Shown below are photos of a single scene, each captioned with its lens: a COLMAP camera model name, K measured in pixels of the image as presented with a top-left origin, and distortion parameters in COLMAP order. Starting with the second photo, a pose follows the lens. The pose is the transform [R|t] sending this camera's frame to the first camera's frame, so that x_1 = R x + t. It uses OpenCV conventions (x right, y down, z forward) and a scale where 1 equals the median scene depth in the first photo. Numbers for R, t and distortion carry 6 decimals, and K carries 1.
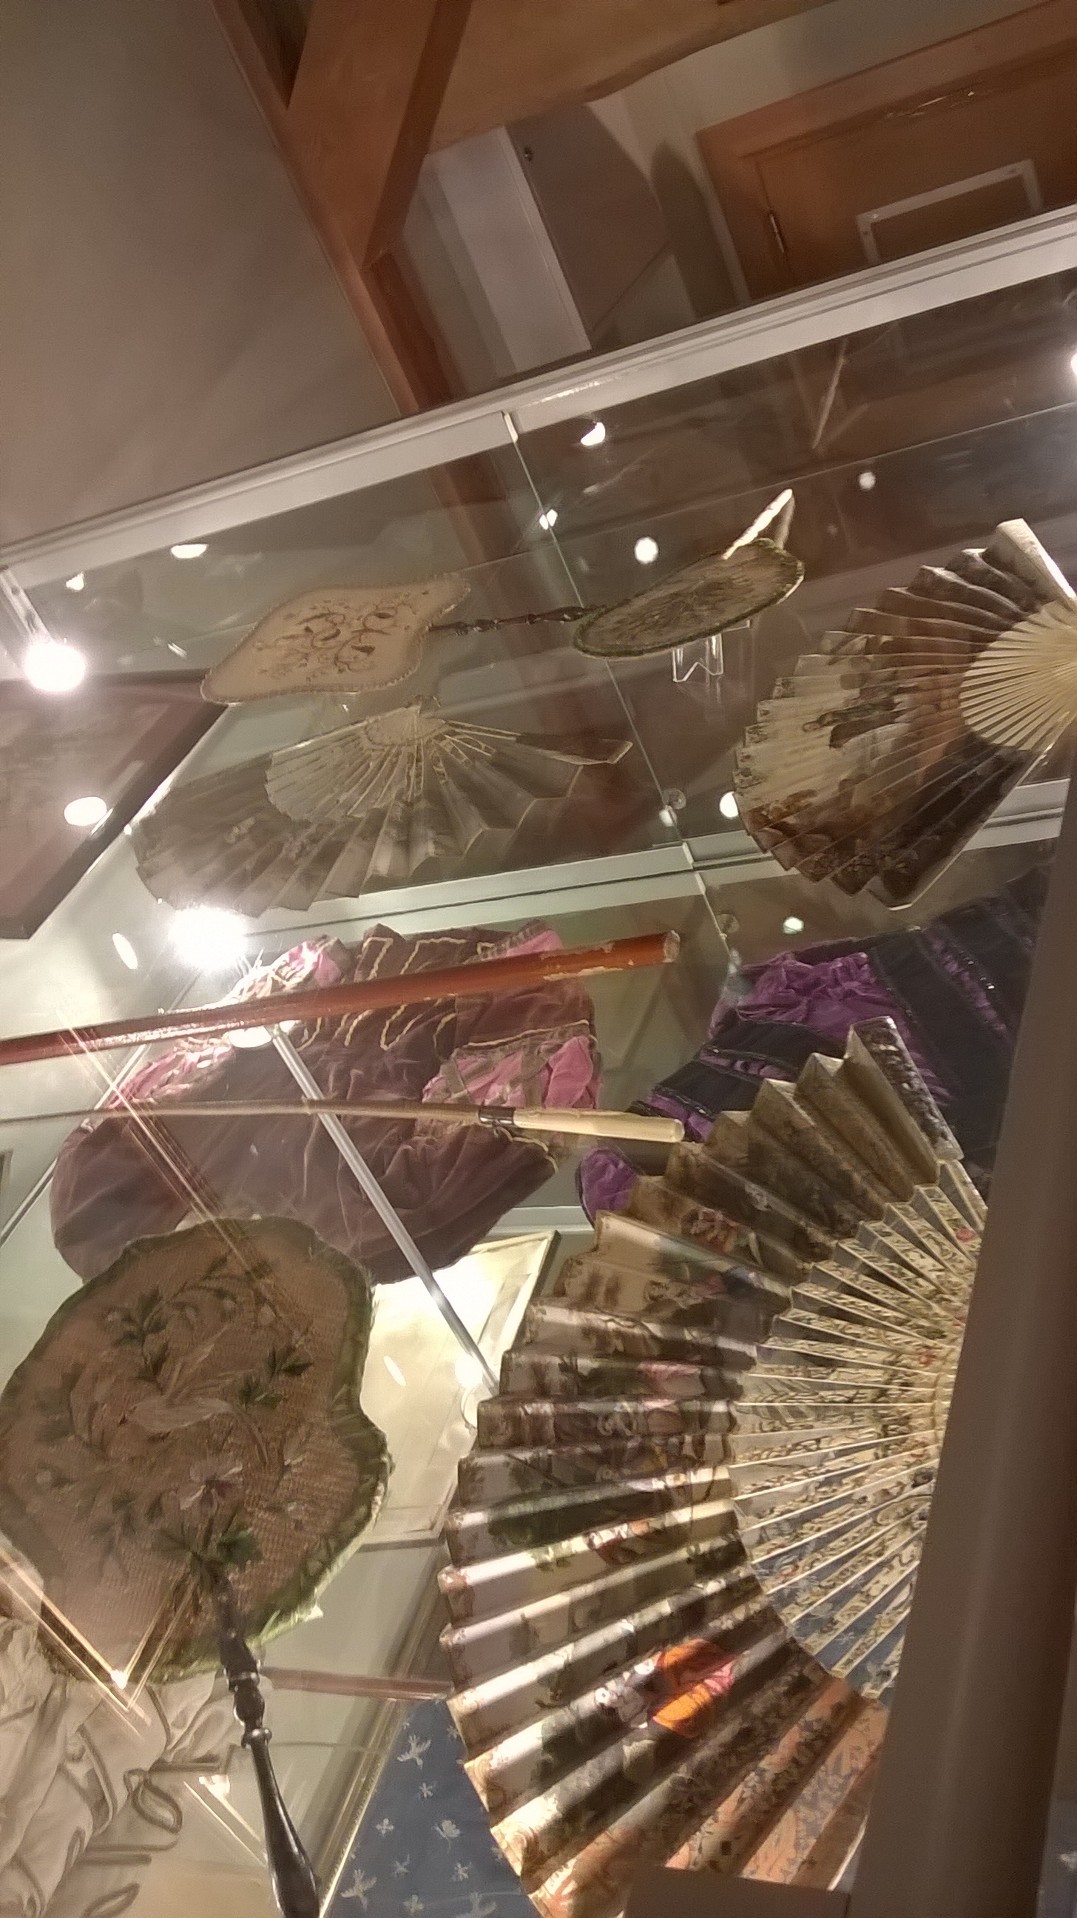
lens RADIAL K [[1692.5, 0, 538.5], [0, 1692.5, 959.0], [0, 0, 1]] dist [0.006766, 0.004811]
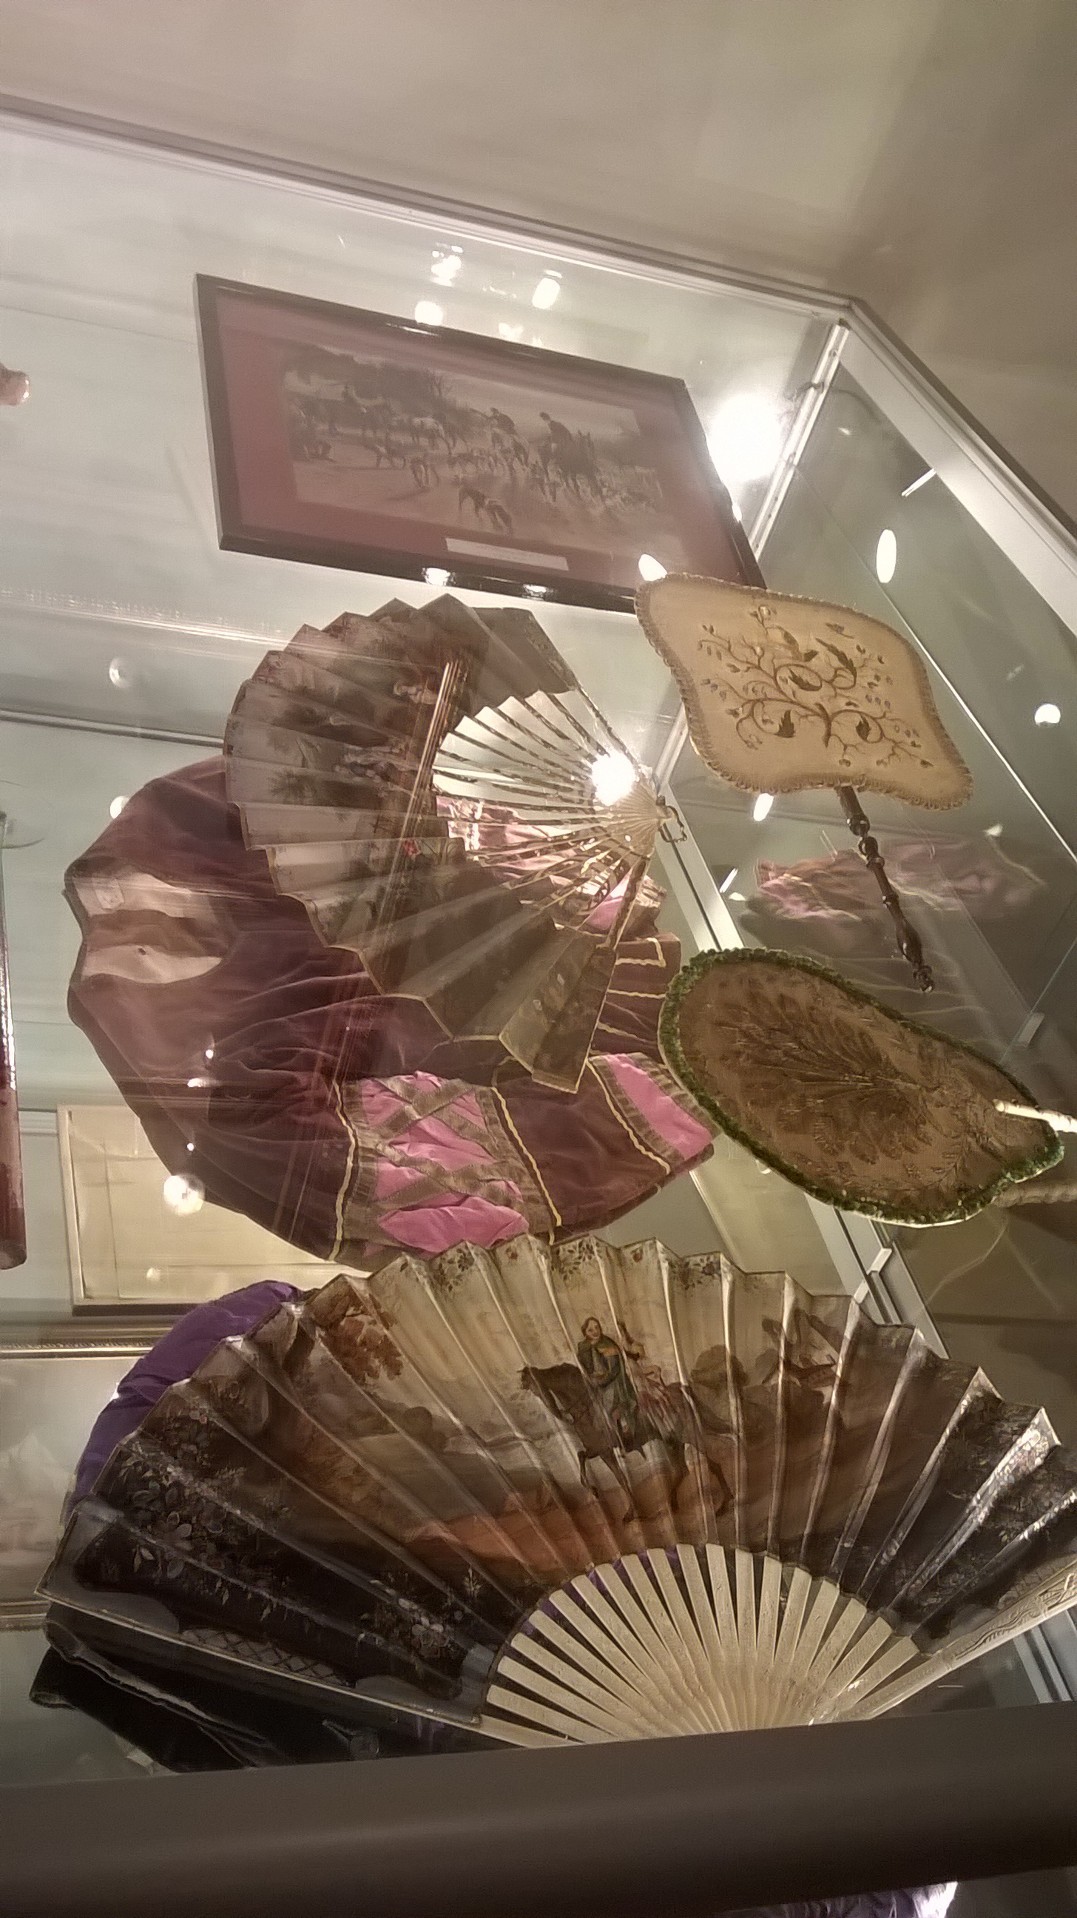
lens RADIAL K [[1692.5, 0, 538.5], [0, 1692.5, 959.0], [0, 0, 1]] dist [0.006766, 0.004811]
pose [[0.377636, 0.877524, -0.295536, 0.158208], [-0.824235, 0.464008, 0.324553, -0.280549], [0.421934, 0.121028, 0.898512, 0.304798]]
